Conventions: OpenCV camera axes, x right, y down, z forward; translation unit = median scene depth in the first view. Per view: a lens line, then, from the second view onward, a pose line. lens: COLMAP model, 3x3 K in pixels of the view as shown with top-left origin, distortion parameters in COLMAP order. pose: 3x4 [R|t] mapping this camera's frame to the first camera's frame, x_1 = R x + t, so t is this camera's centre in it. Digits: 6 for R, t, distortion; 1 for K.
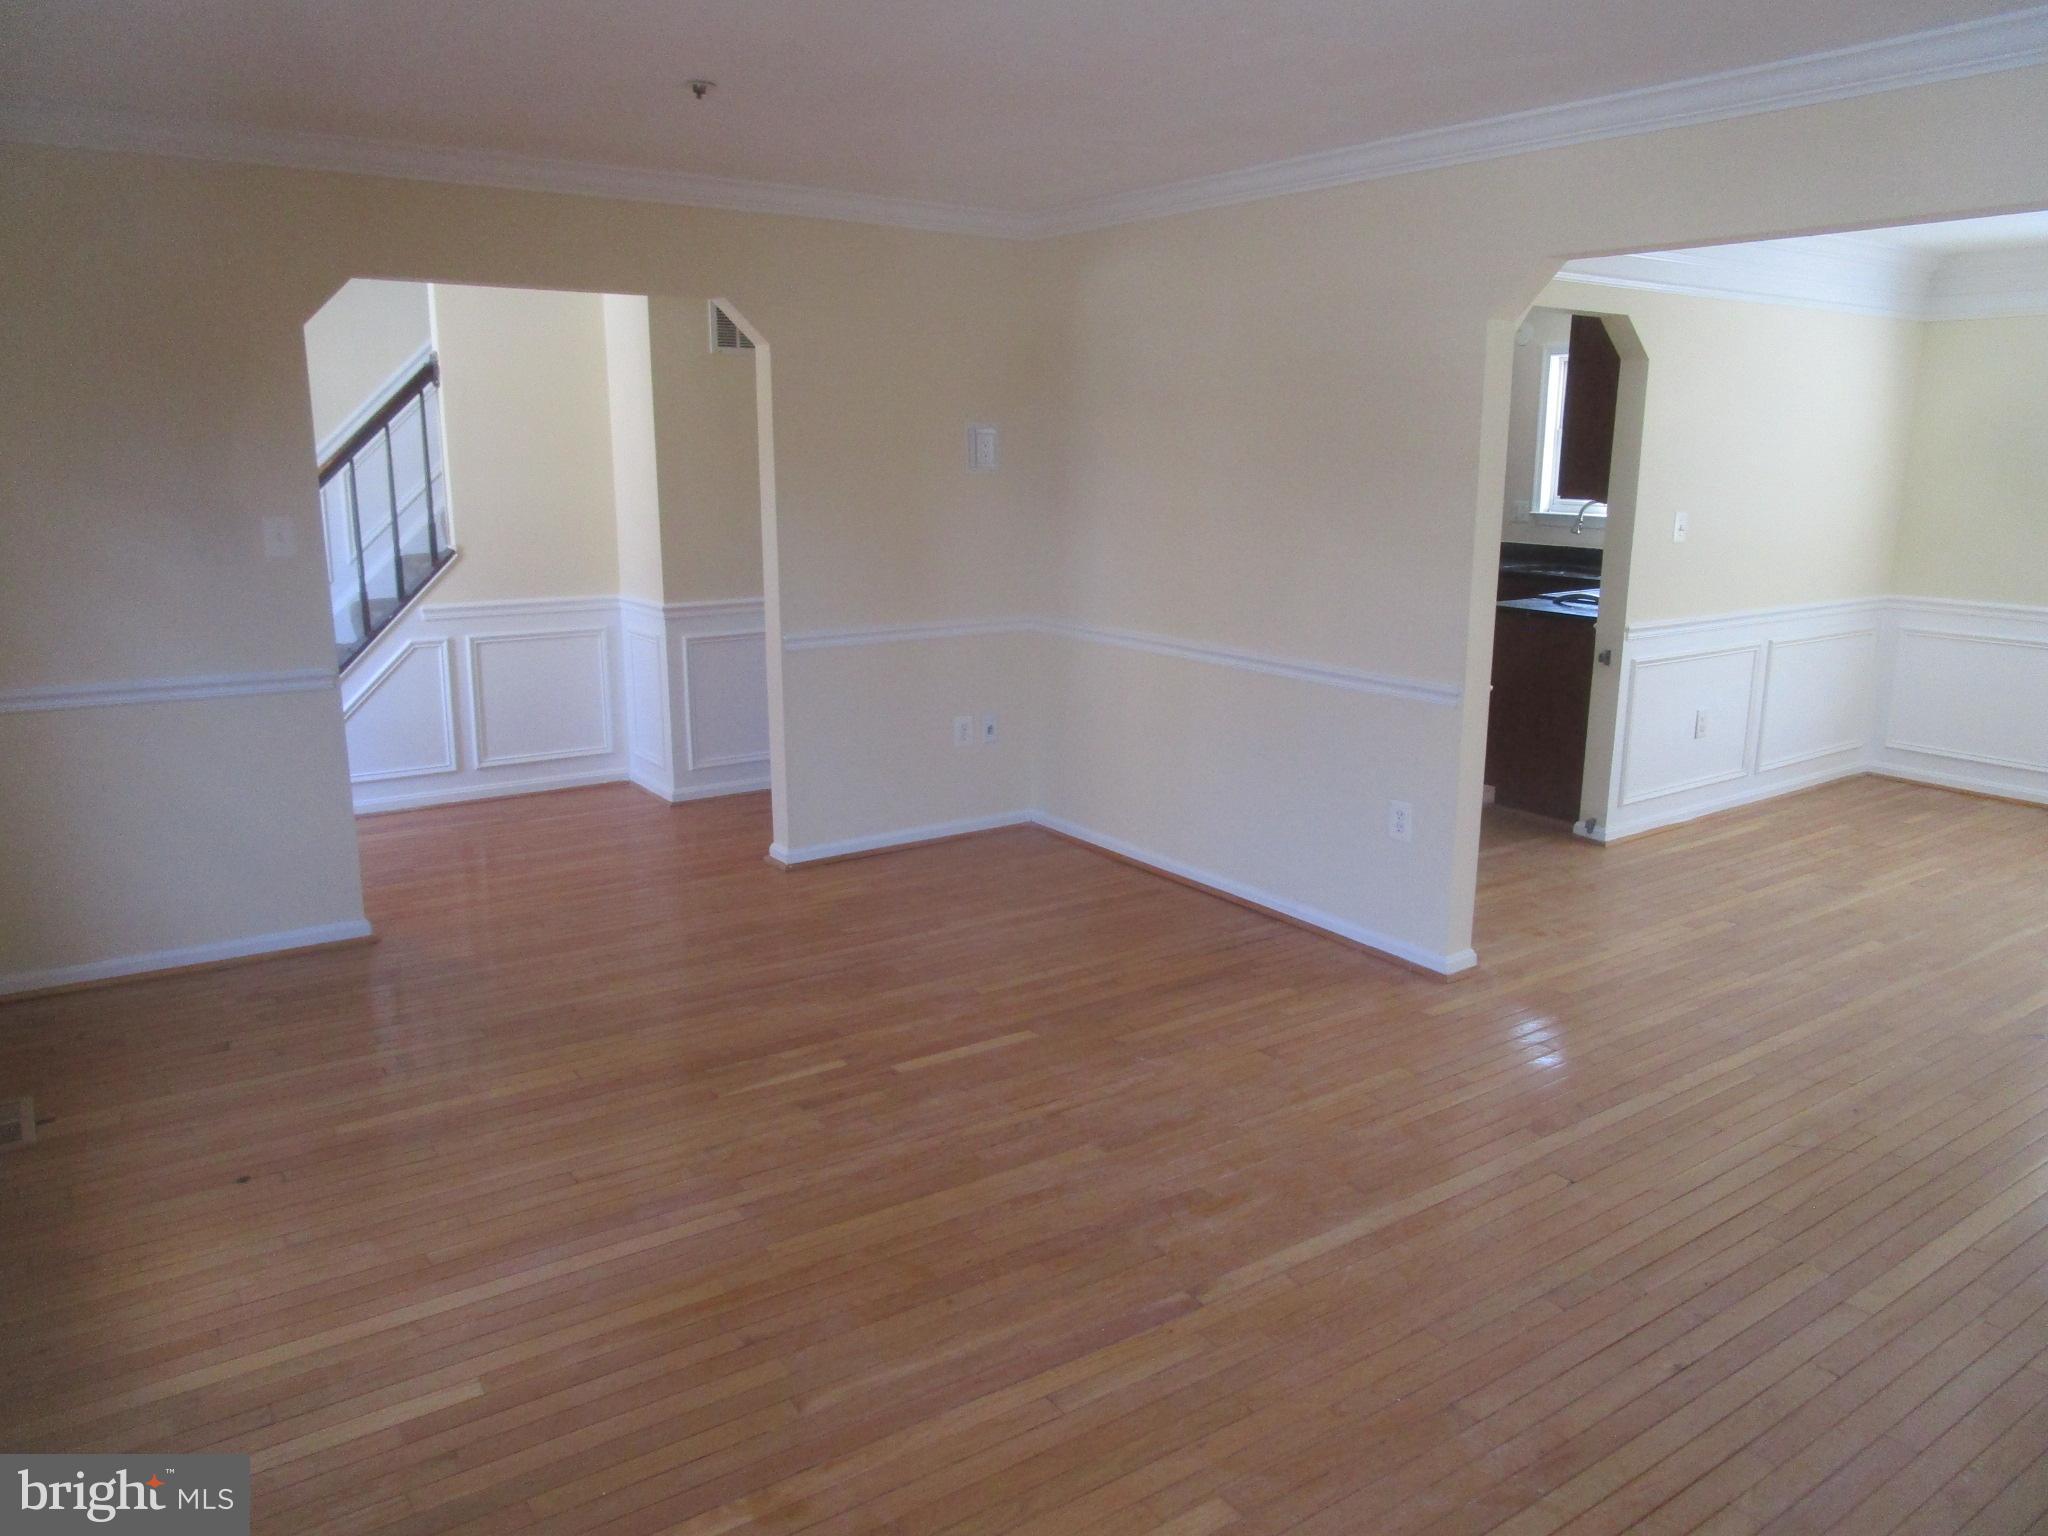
lens RADIAL K [[1446.2, 0, 1022.6], [0, 1446.2, 766.9], [0, 0, 1]] dist [-0.021636, 0.002422]
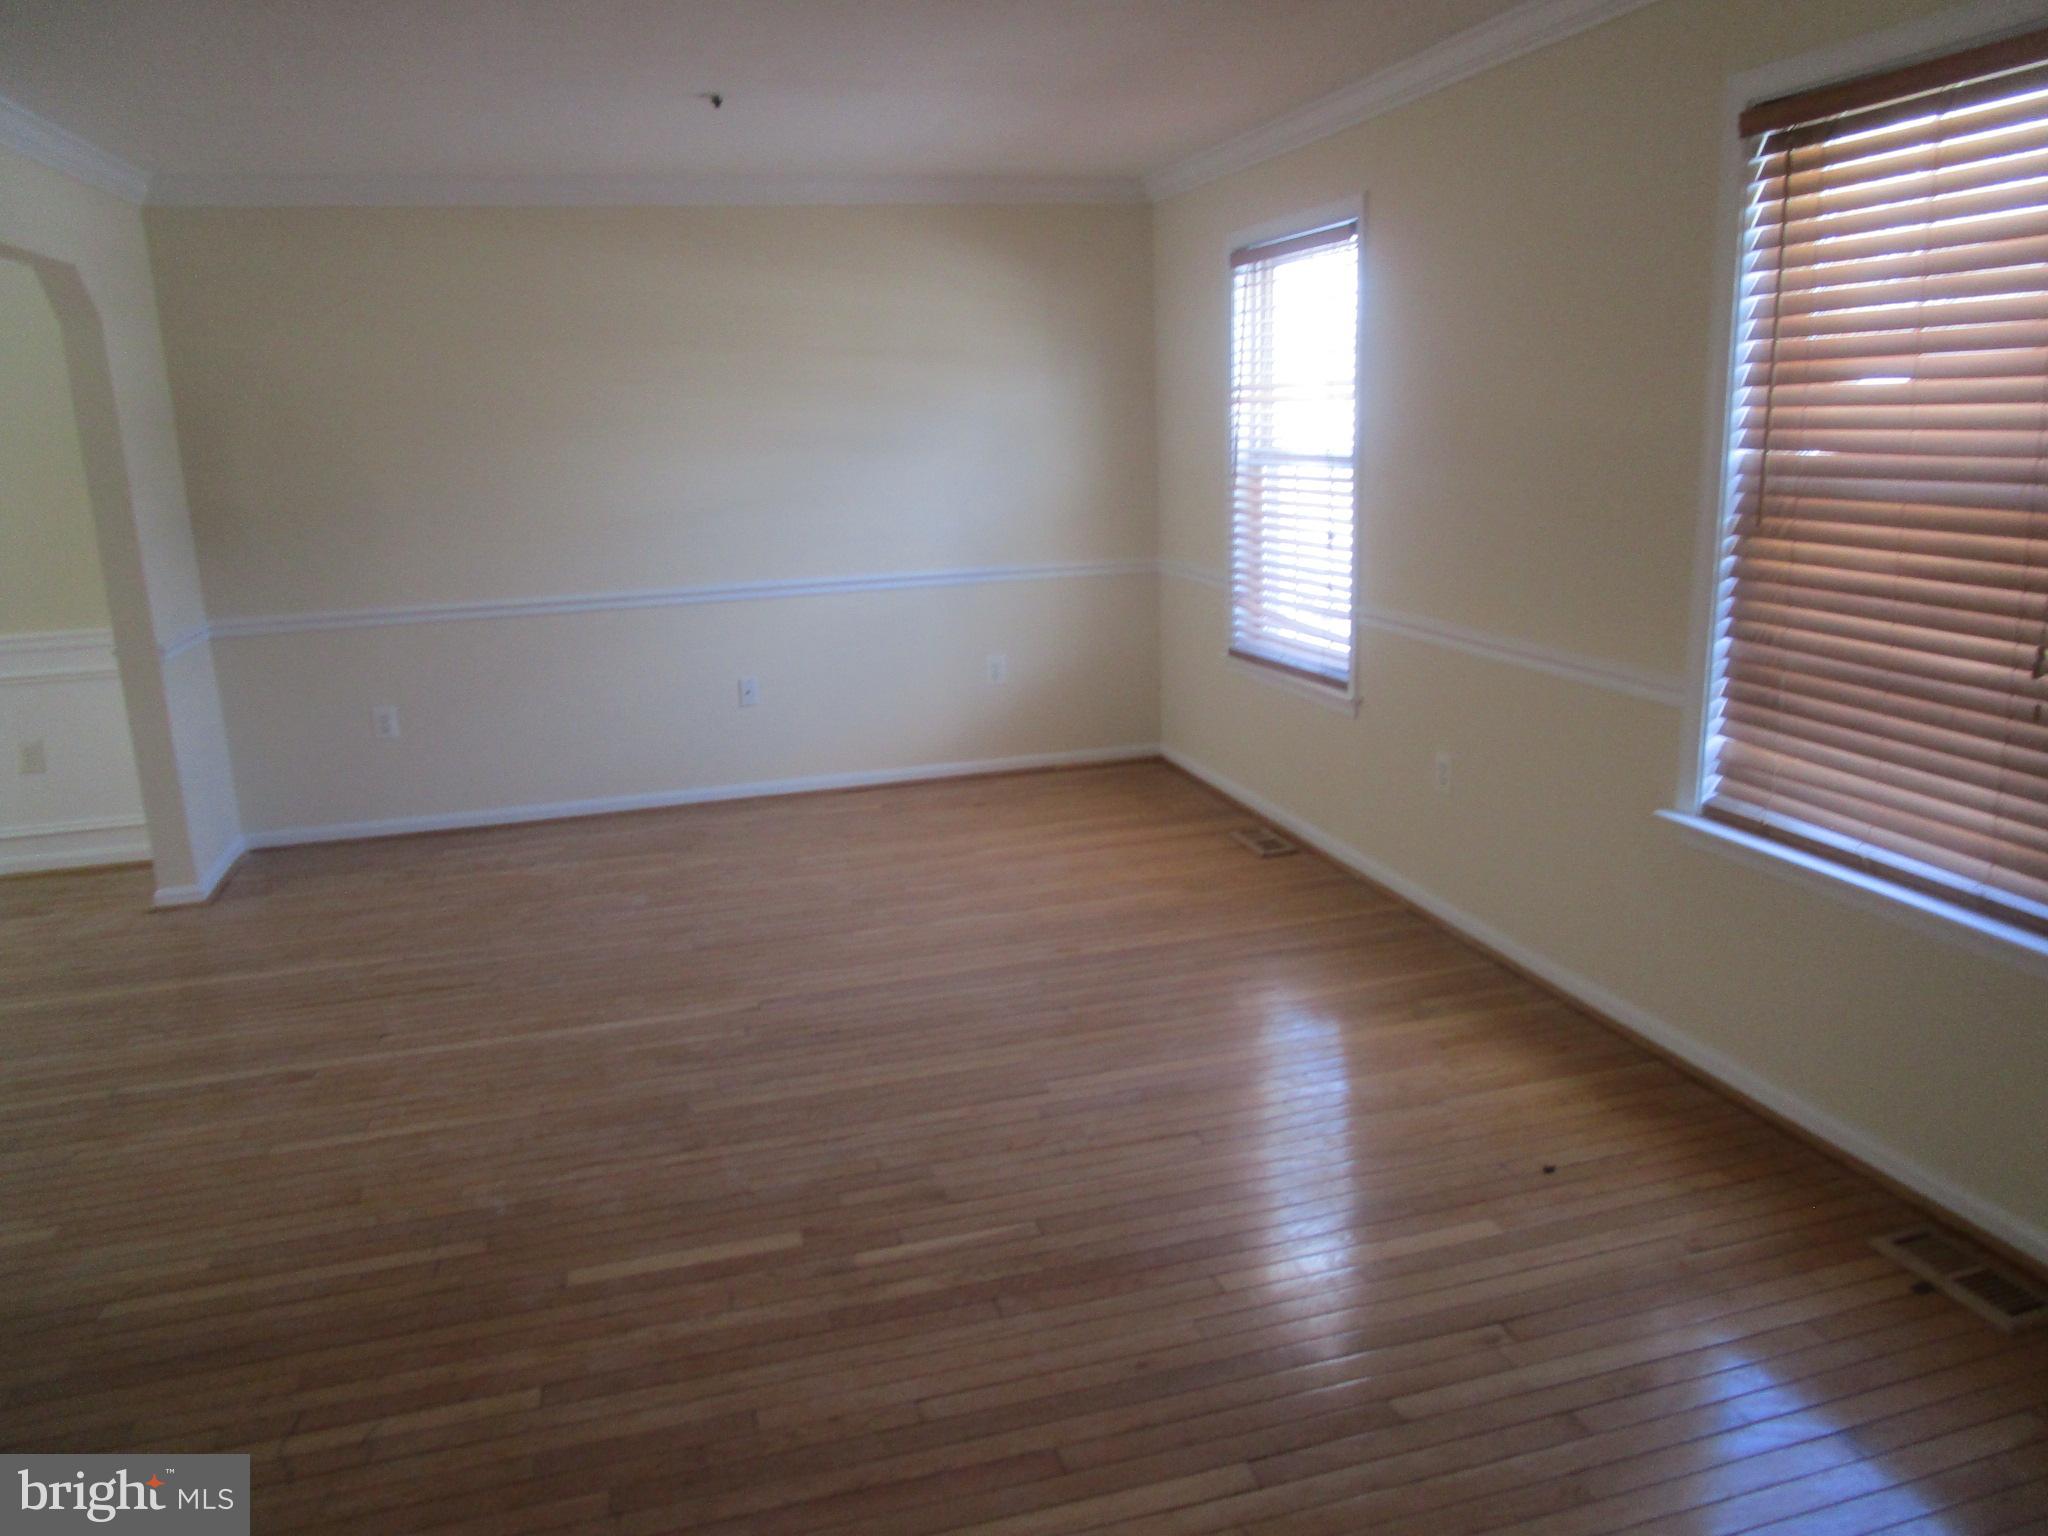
lens RADIAL K [[1446.2, 0, 1023.9], [0, 1446.2, 767.5], [0, 0, 1]] dist [-0.021636, 0.002422]
pose [[-0.943112, -0.054624, 0.327959, -0.456999], [0.101003, 0.892721, 0.439144, -0.346270], [-0.316763, 0.447286, -0.836419, 1.574332]]
